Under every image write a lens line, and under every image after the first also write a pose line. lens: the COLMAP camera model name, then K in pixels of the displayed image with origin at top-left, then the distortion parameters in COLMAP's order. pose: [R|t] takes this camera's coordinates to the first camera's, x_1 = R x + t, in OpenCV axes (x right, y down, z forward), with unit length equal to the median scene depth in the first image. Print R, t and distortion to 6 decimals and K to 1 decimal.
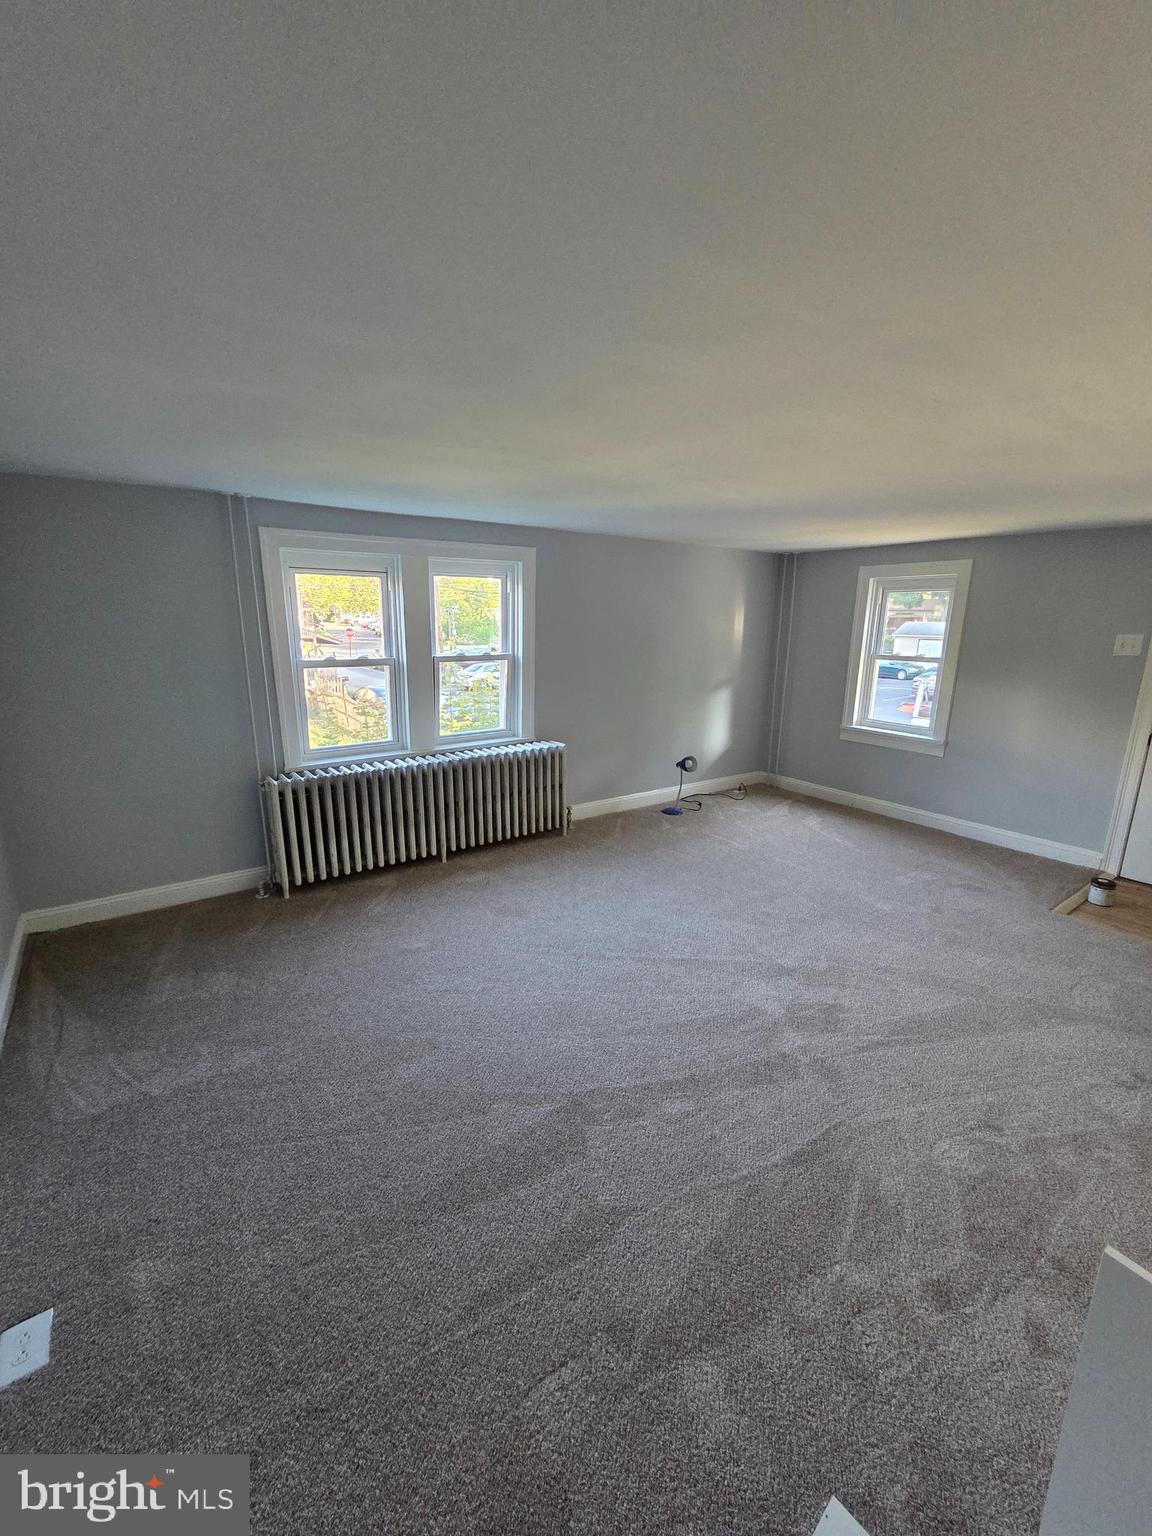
lens RADIAL K [[622.4, 0, 573.3], [0, 622.4, 774.8], [0, 0, 1]] dist [0.001010, -0.000403]
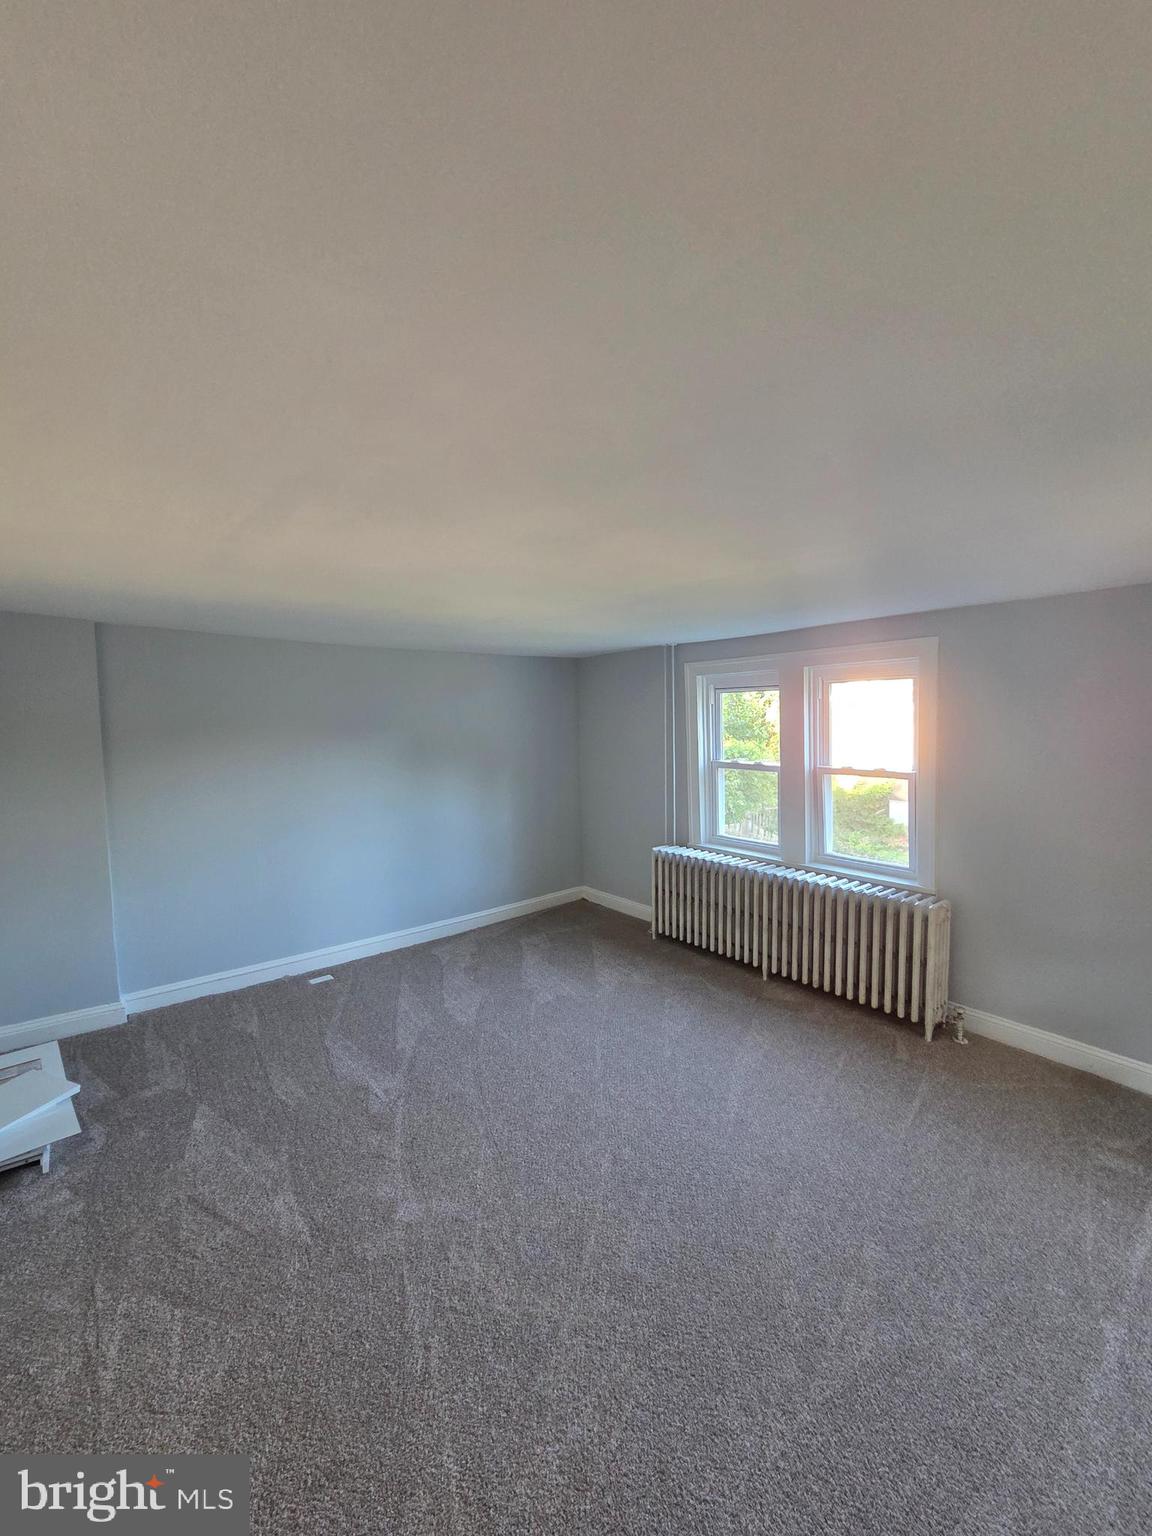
lens RADIAL K [[622.4, 0, 577.1], [0, 622.4, 761.1], [0, 0, 1]] dist [0.001010, -0.000403]
pose [[0.088431, 0.064301, -0.994005, 0.735830], [-0.236570, 0.970717, 0.041748, -0.166028], [0.967582, 0.231460, 0.101053, 0.593566]]
